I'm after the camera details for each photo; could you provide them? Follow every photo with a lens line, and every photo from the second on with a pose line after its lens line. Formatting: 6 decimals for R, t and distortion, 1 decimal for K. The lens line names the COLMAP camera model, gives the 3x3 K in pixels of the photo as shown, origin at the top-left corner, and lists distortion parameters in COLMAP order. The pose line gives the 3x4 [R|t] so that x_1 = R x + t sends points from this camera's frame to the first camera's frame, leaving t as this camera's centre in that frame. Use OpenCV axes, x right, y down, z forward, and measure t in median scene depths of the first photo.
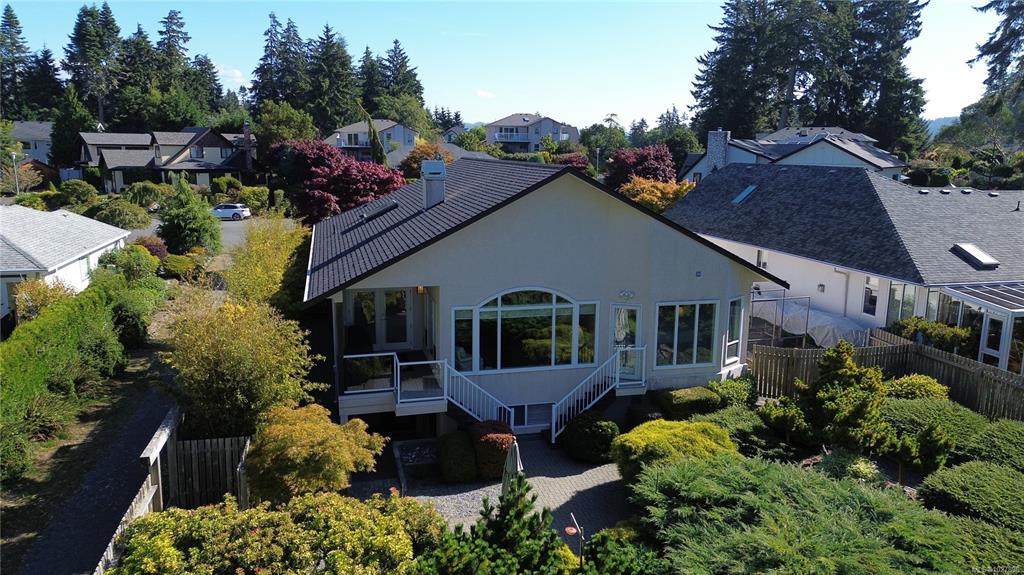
lens RADIAL K [[723.1, 0, 514.9], [0, 723.1, 286.4], [0, 0, 1]] dist [0.077112, -0.077647]
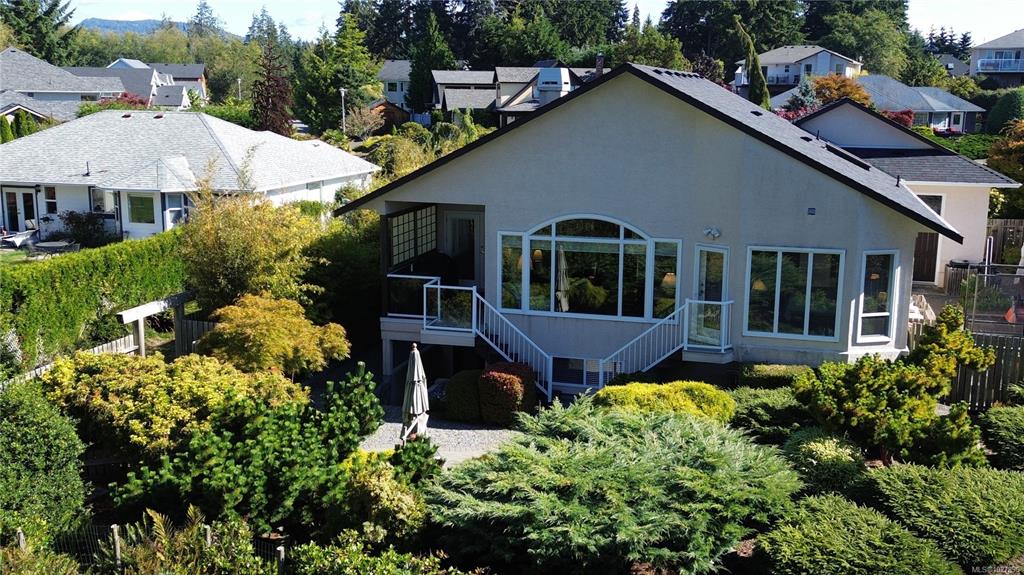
lens RADIAL K [[1023.4, 0, 515.5], [0, 1023.4, 287.5], [0, 0, 1]] dist [0.125702, -0.217711]
pose [[0.869445, 0.090513, -0.485667, 0.248071], [-0.092845, 0.995493, 0.019317, 0.032910], [0.485227, 0.028297, 0.873930, -0.028798]]
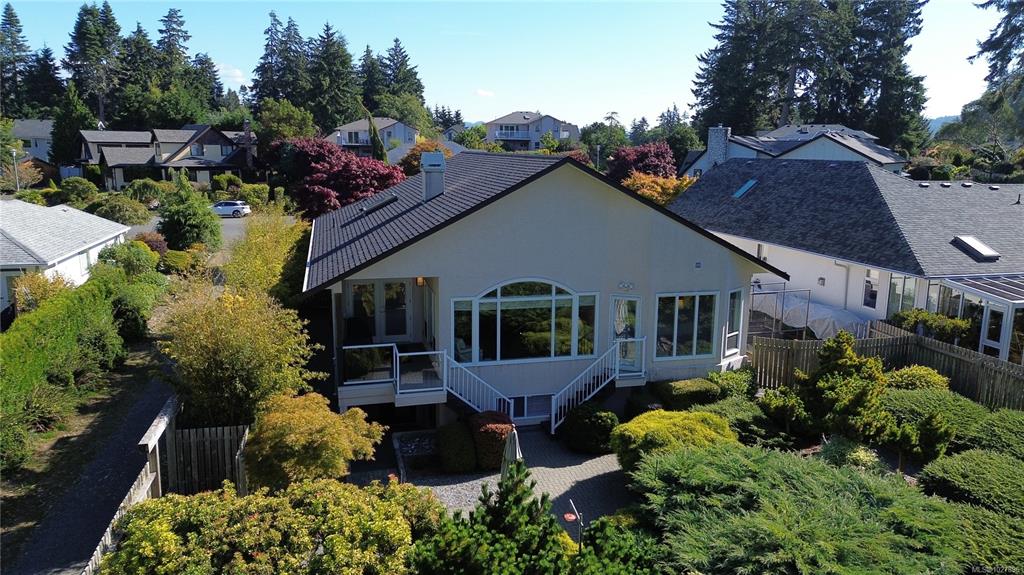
lens RADIAL K [[723.1, 0, 514.9], [0, 723.1, 286.4], [0, 0, 1]] dist [0.077112, -0.077647]
pose [[0.999999, -0.000655, -0.000985, 0.000806], [0.000656, 0.999999, 0.000845, 0.005470], [0.000984, -0.000845, 0.999999, 0.000691]]
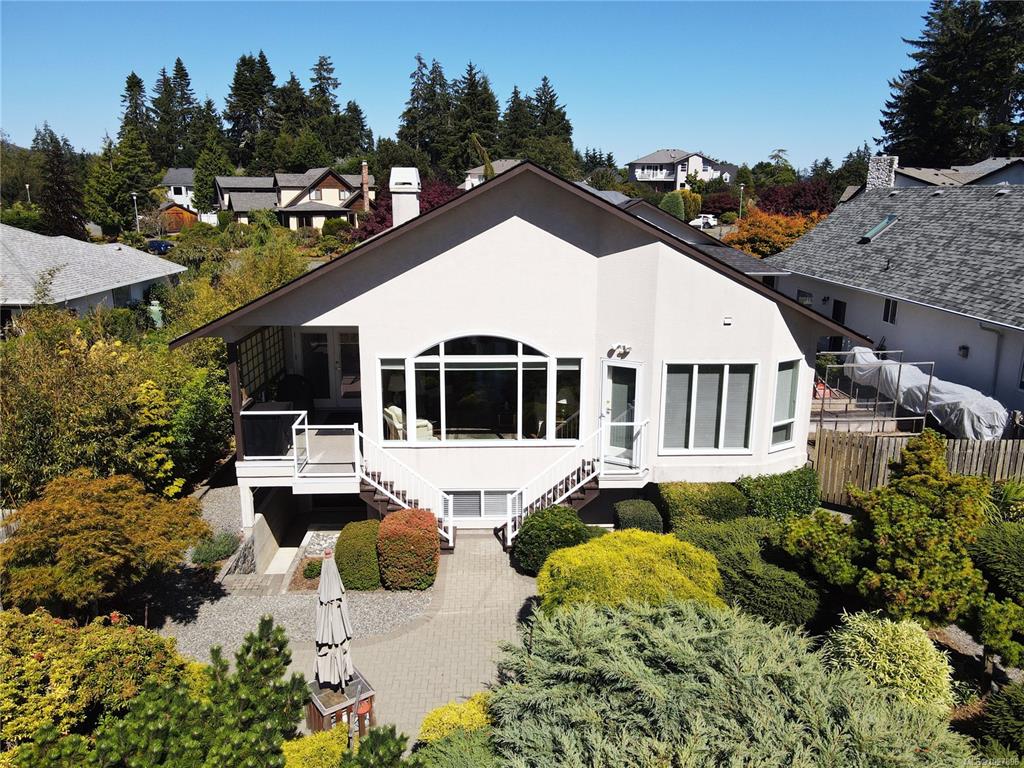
lens RADIAL K [[752.4, 0, 512.4], [0, 752.4, 378.2], [0, 0, 1]] dist [0.021777, 0.002484]
pose [[0.975928, 0.044156, -0.213578, 0.101997], [-0.033865, 0.998093, 0.051610, 0.003499], [0.215450, -0.043134, 0.975562, 0.123173]]
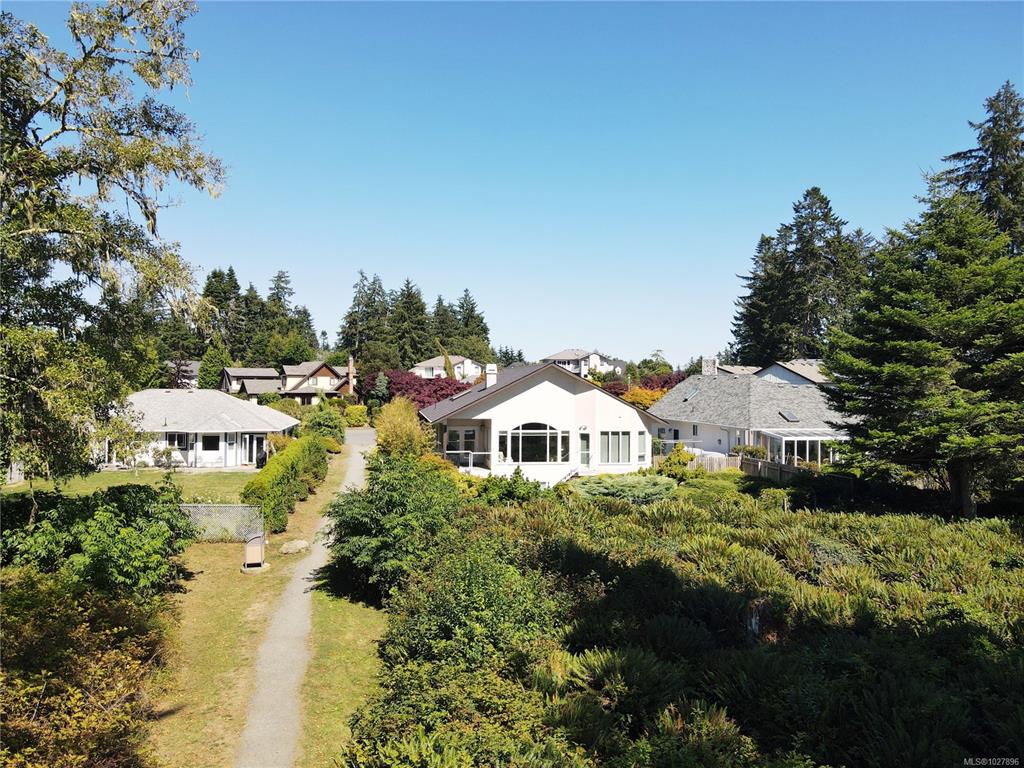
lens RADIAL K [[758.9, 0, 512.0], [0, 758.9, 384.0], [0, 0, 1]] dist [0.007509, 0.003723]
pose [[0.995740, -0.004732, -0.092084, 0.072902], [-0.013107, 0.981278, -0.192152, 0.149683], [0.091269, 0.192541, 0.977035, -0.543294]]
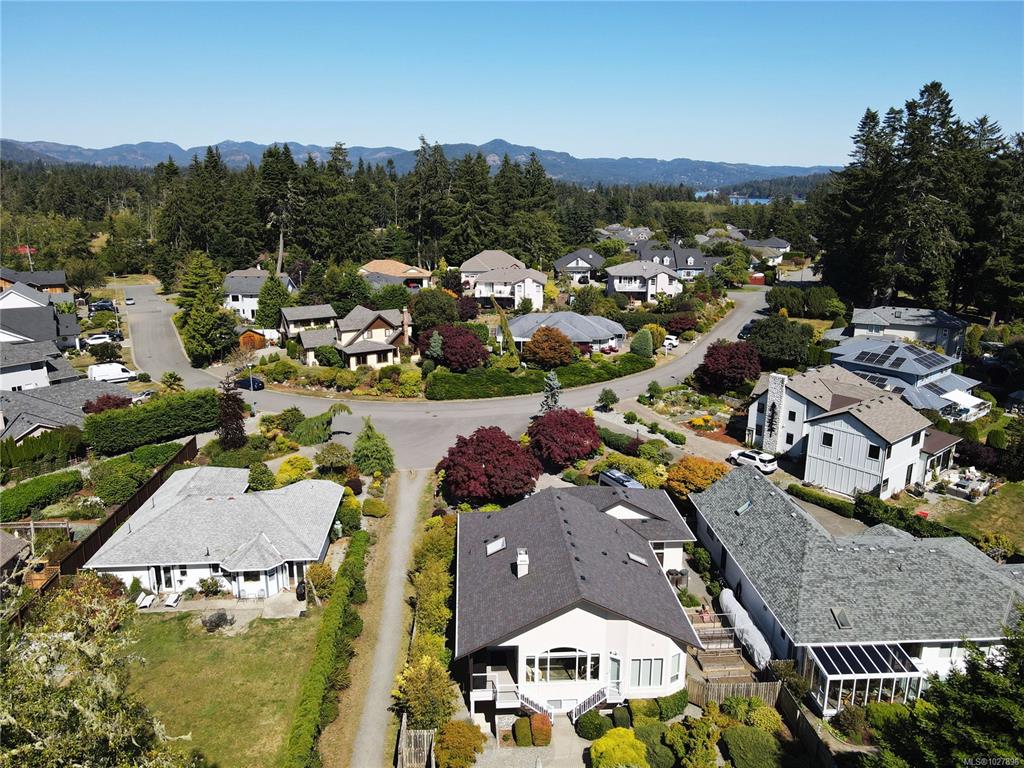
lens RADIAL K [[755.6, 0, 512.0], [0, 755.6, 384.0], [0, 0, 1]] dist [0.011273, 0.004958]
pose [[0.982054, 0.043232, -0.183579, 0.109782], [-0.029834, 0.996728, 0.075128, -0.415314], [0.186227, -0.068303, 0.980130, -0.486494]]
